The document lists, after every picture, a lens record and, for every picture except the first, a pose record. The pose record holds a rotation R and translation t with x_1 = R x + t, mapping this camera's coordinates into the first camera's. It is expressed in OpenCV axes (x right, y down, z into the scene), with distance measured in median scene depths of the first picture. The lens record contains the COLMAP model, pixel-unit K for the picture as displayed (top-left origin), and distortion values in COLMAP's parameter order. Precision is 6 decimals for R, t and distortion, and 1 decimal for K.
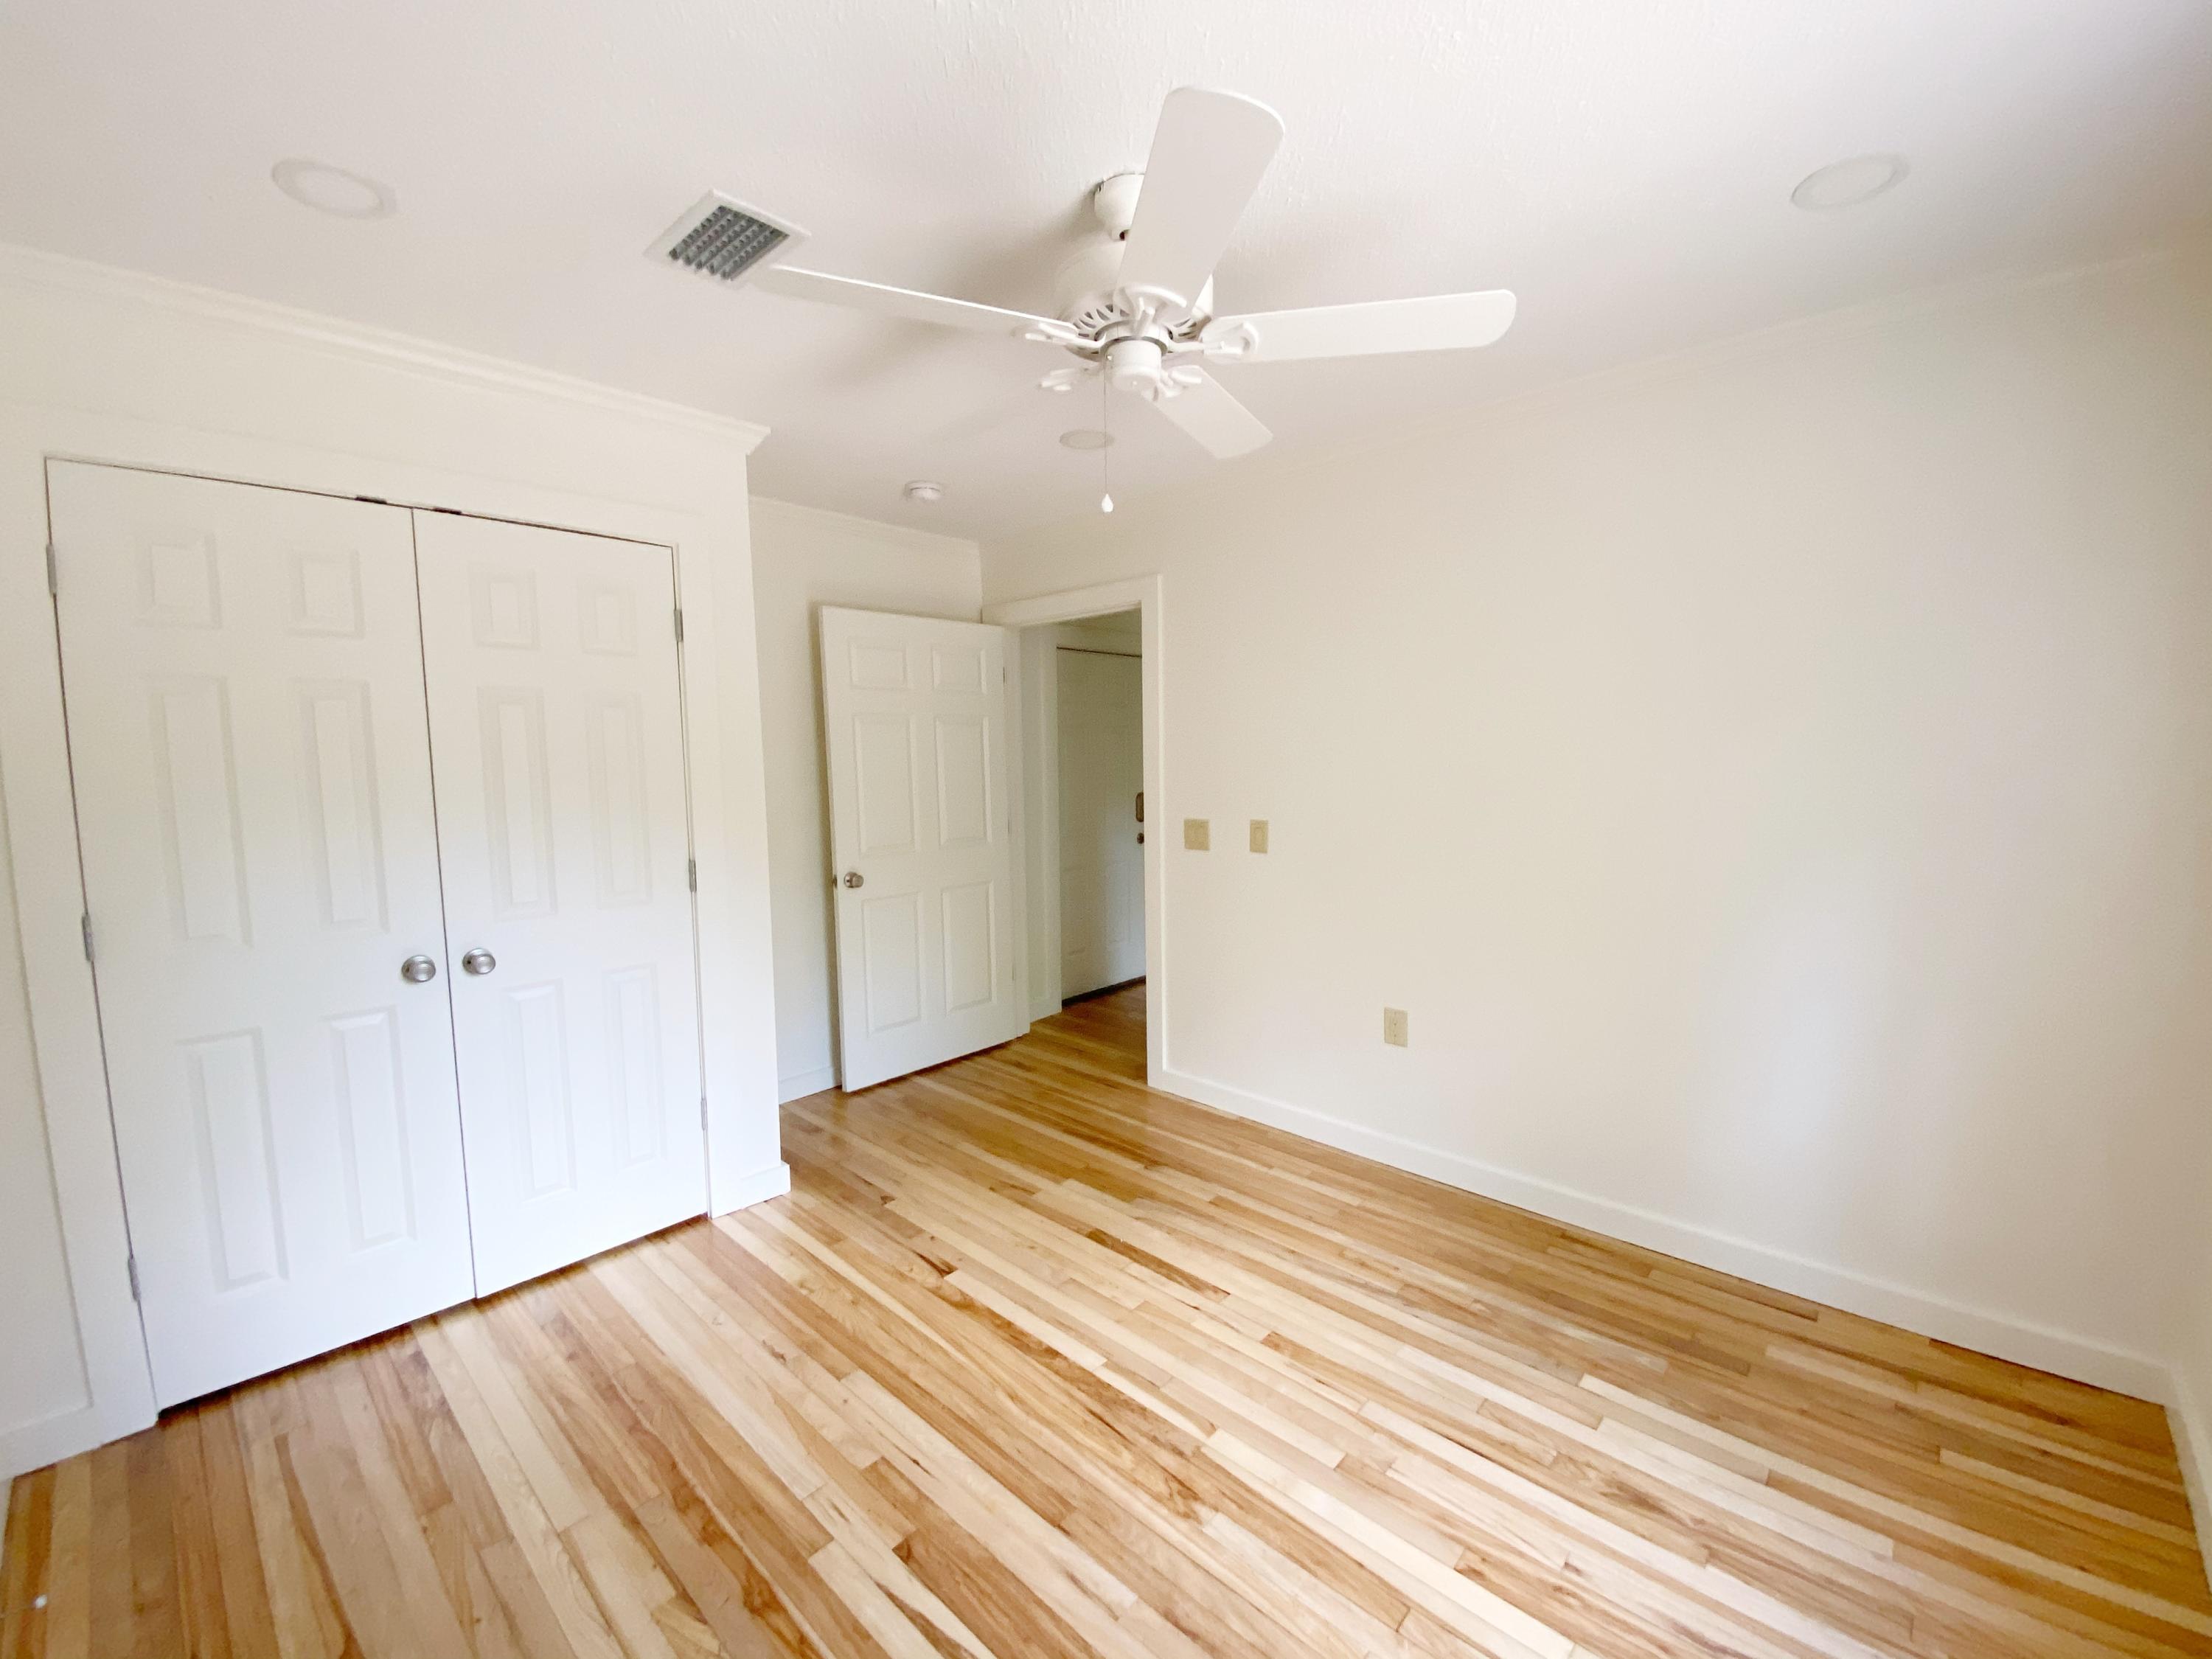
lens RADIAL K [[899.1, 0, 1105.4], [0, 899.1, 835.1], [0, 0, 1]] dist [0.008806, -0.006438]
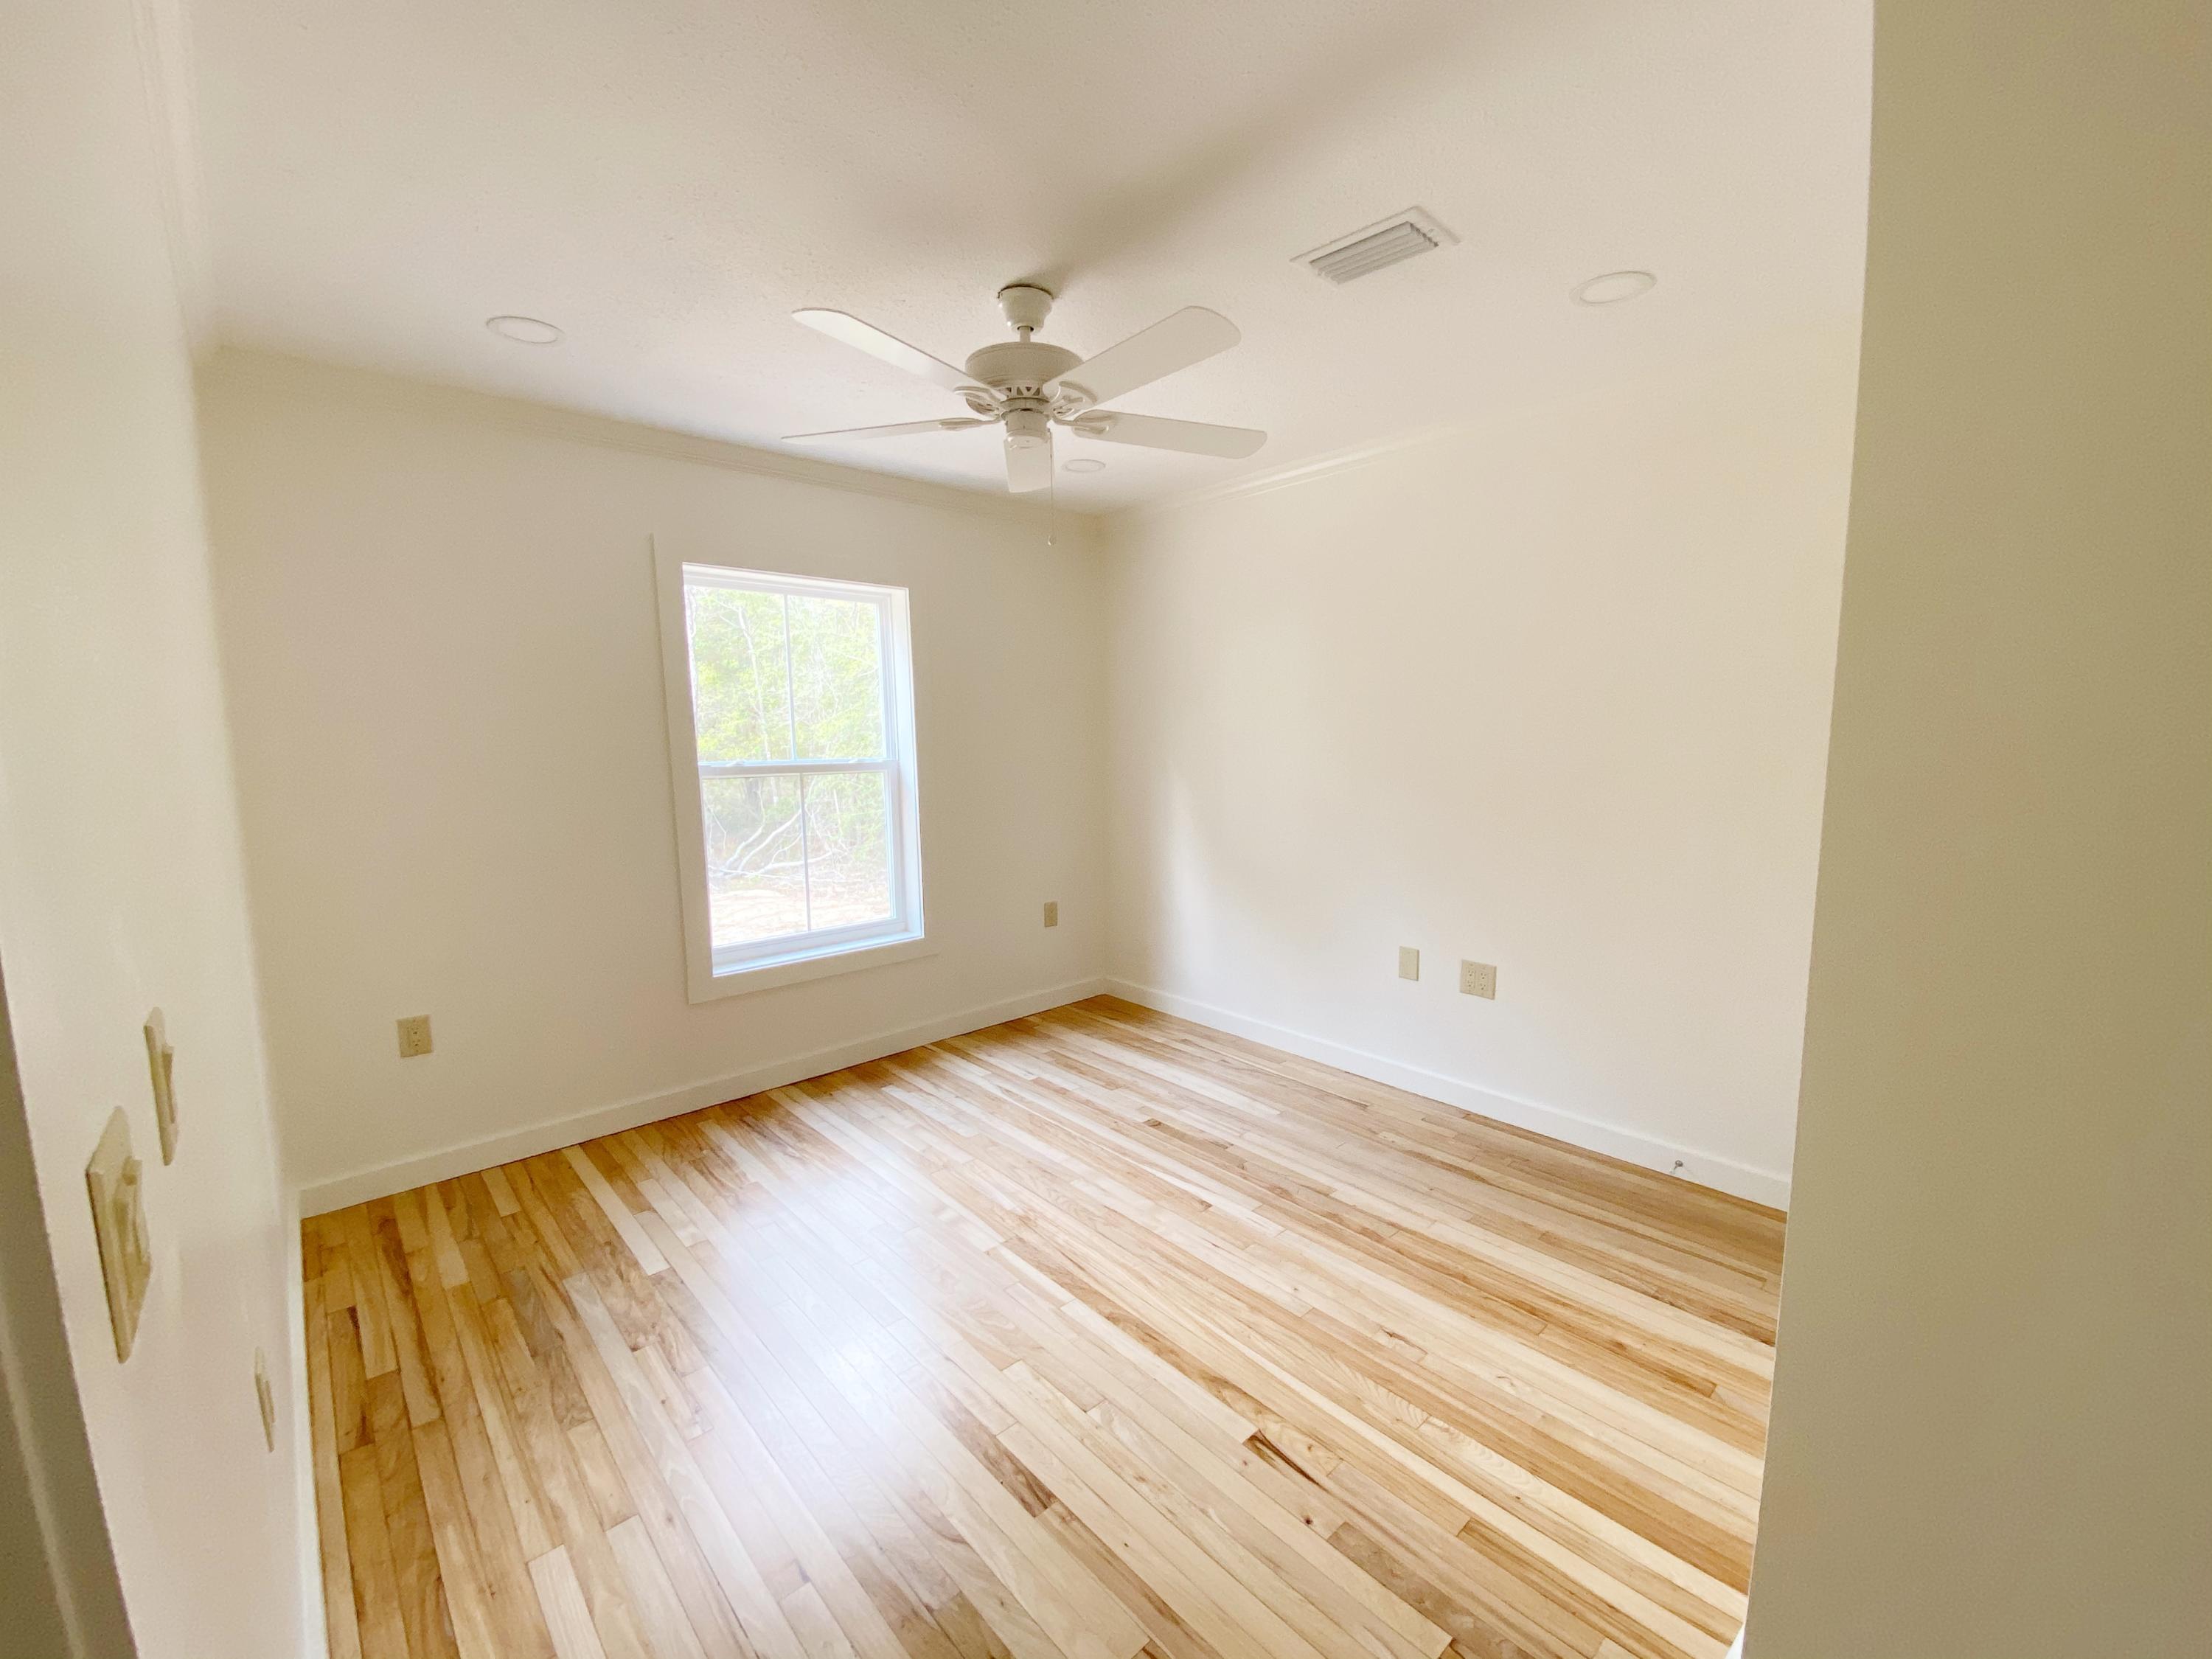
lens RADIAL K [[899.1, 0, 1108.8], [0, 899.1, 828.6], [0, 0, 1]] dist [0.008806, -0.006438]
pose [[-0.996589, 0.017082, 0.080739, -0.150904], [0.033306, 0.978381, 0.204109, -0.169887], [-0.075507, 0.206102, -0.975613, 1.942200]]
